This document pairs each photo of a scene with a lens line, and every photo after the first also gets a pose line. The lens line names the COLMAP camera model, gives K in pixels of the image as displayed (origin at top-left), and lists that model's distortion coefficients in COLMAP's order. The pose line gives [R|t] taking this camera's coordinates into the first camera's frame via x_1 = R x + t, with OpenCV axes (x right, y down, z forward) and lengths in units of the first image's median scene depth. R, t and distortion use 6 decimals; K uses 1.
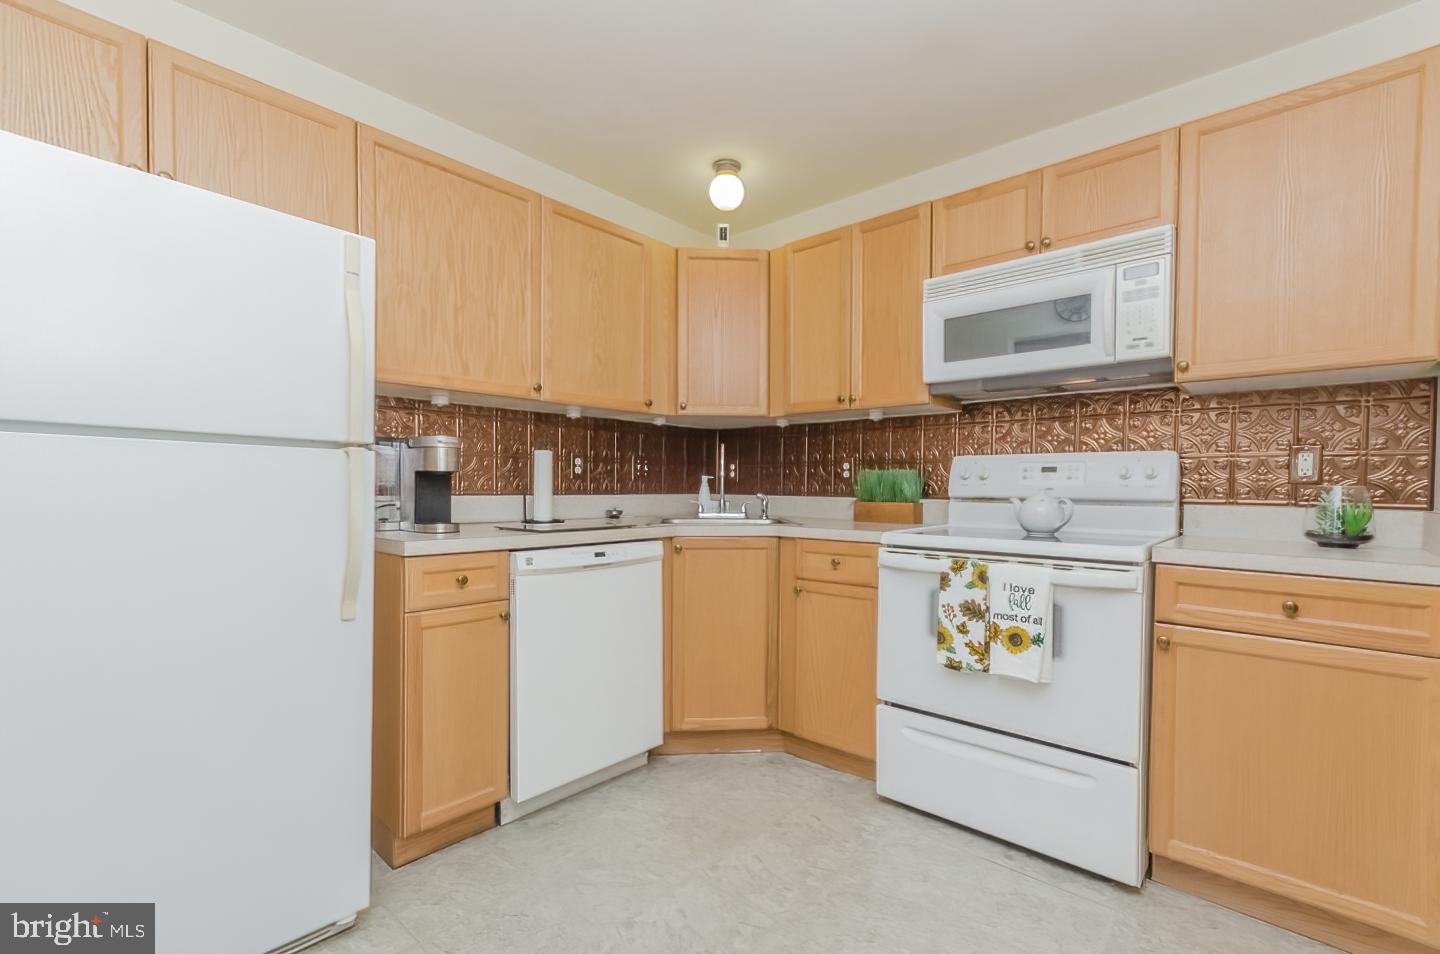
lens RADIAL K [[630.0, 0, 725.8], [0, 630.0, 495.0], [0, 0, 1]] dist [0.003652, 0.000479]
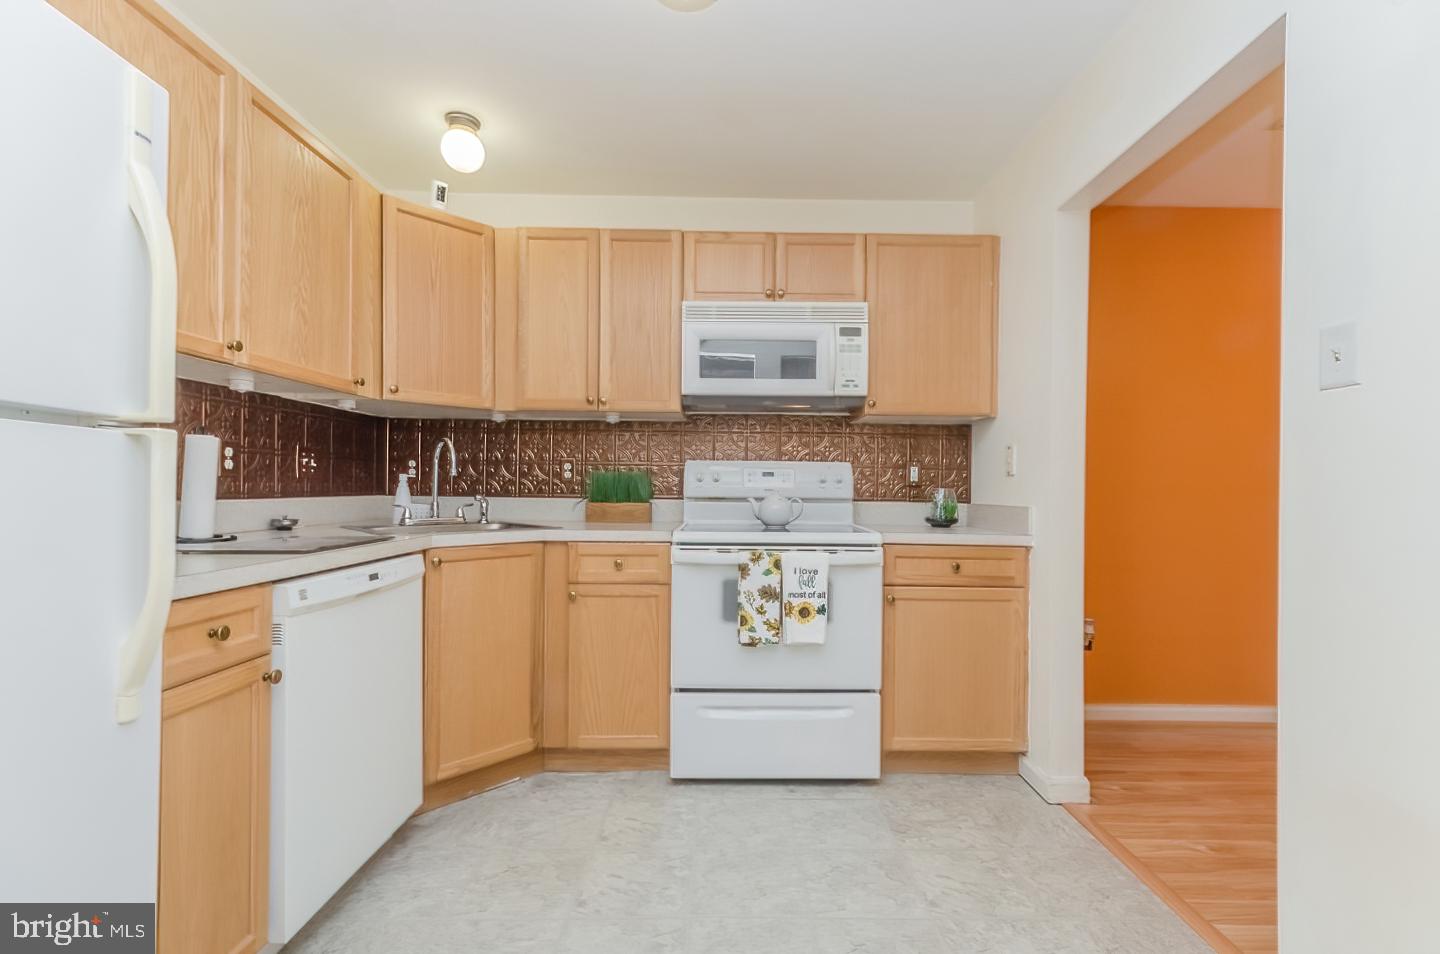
lens RADIAL K [[638.1, 0, 723.9], [0, 638.1, 485.1], [0, 0, 1]] dist [0.000003, 0.000570]
pose [[0.746599, 0.002091, 0.665272, -0.406553], [0.005333, 0.999944, -0.009128, -0.009187], [-0.665253, 0.010363, 0.746546, 0.133125]]
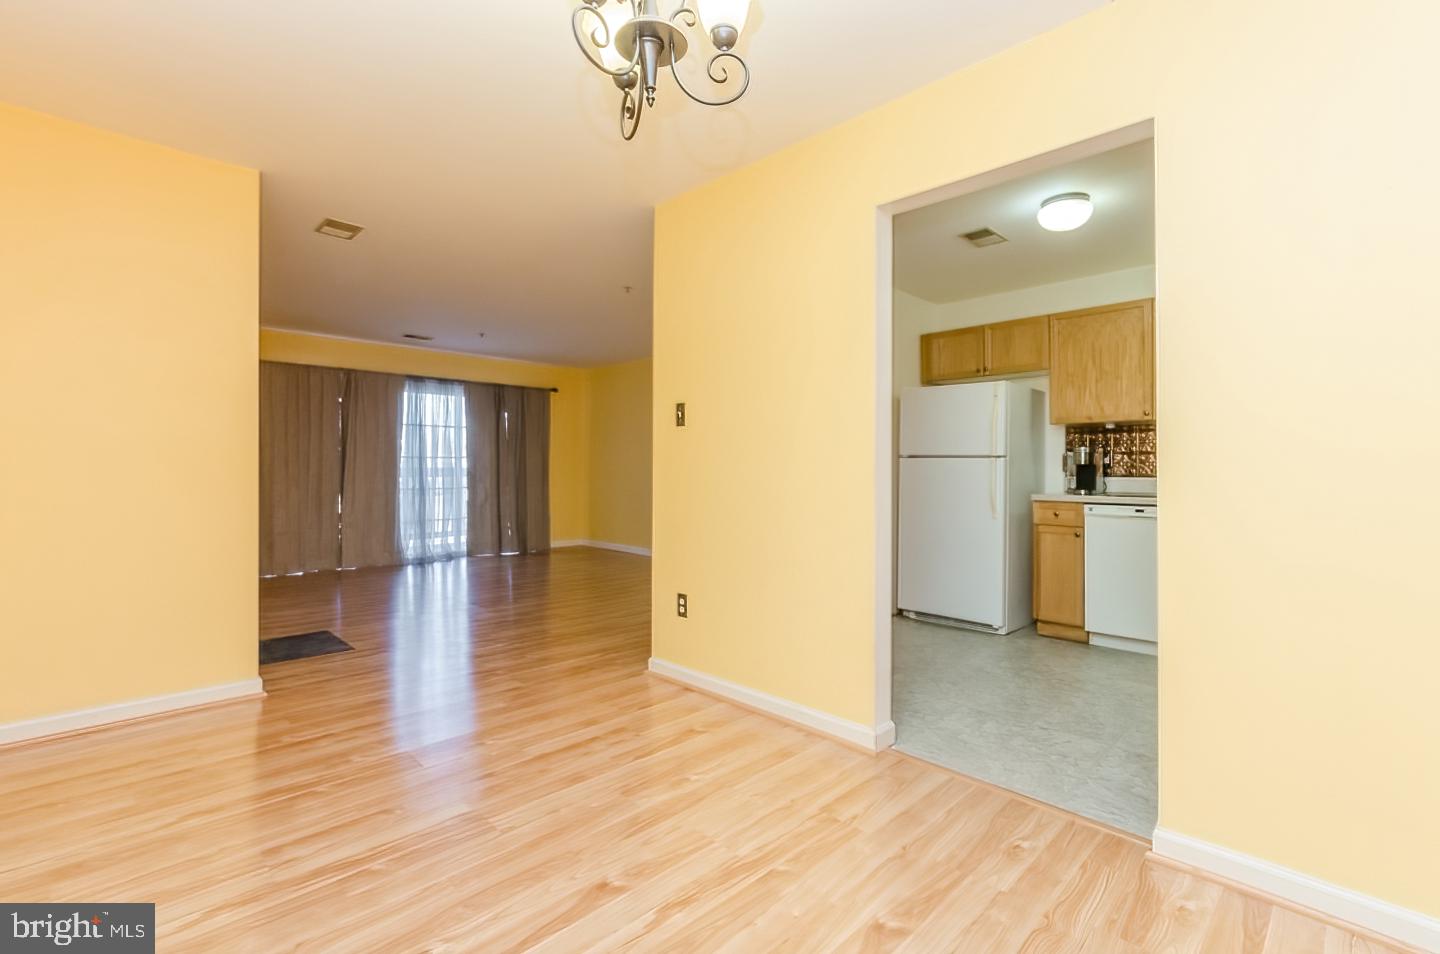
lens RADIAL K [[648.9, 0, 747.7], [0, 648.9, 443.9], [0, 0, 1]] dist [0.029511, 0.000356]
pose [[-0.051553, -0.049239, -0.997456, 1.607839], [-0.021856, 0.998600, -0.048166, 0.020769], [0.998431, 0.019318, -0.052557, 0.035263]]
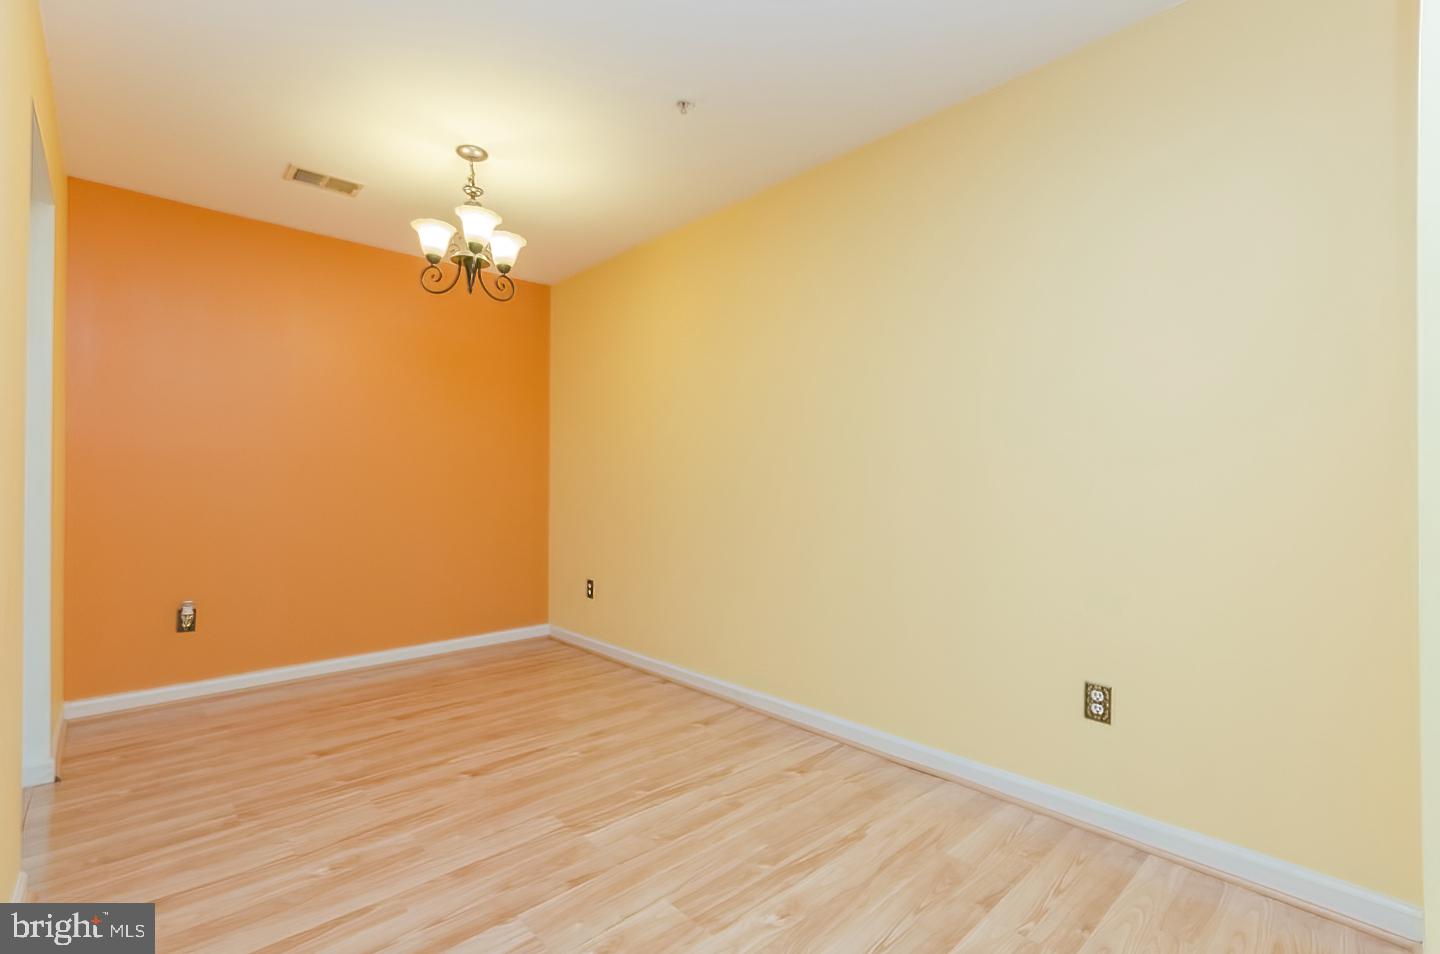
lens RADIAL K [[654.2, 0, 720.0], [0, 654.2, 477.0], [0, 0, 1]] dist [-0.017690, 0.000678]
pose [[0.091237, -0.004705, 0.995818, -0.243241], [0.021110, 0.999773, 0.002790, 0.008163], [-0.995605, 0.020767, 0.091315, -0.693358]]
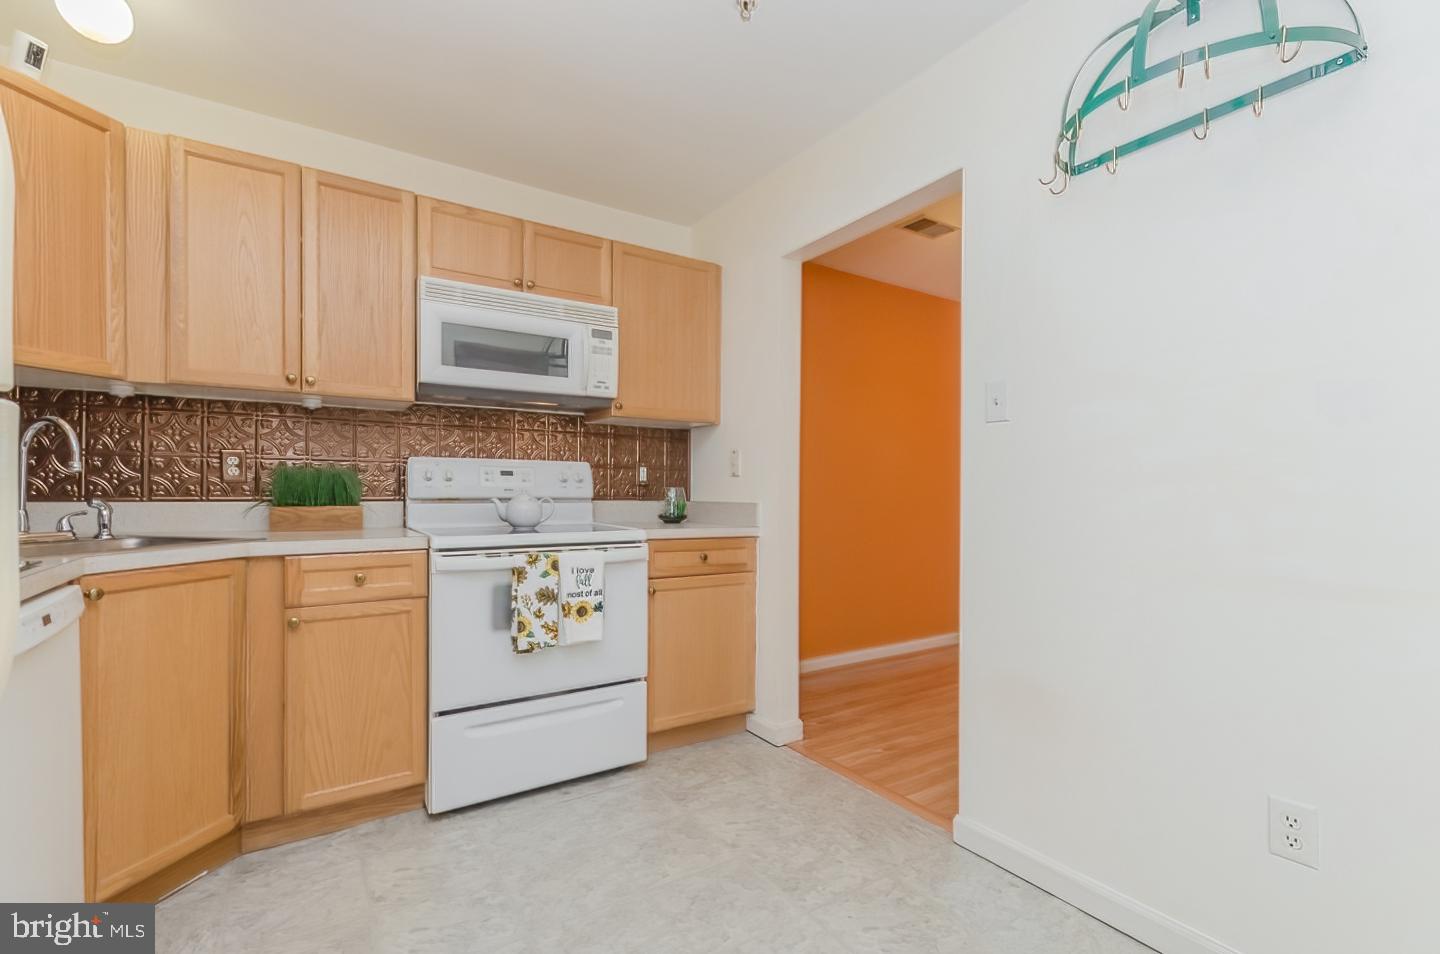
lens RADIAL K [[662.2, 0, 730.6], [0, 662.2, 487.8], [0, 0, 1]] dist [-0.002131, -0.000385]
pose [[0.249925, -0.003606, 0.968258, -0.601574], [0.010515, 0.999944, 0.001010, -0.011209], [-0.968208, 0.009929, 0.249949, 0.314486]]
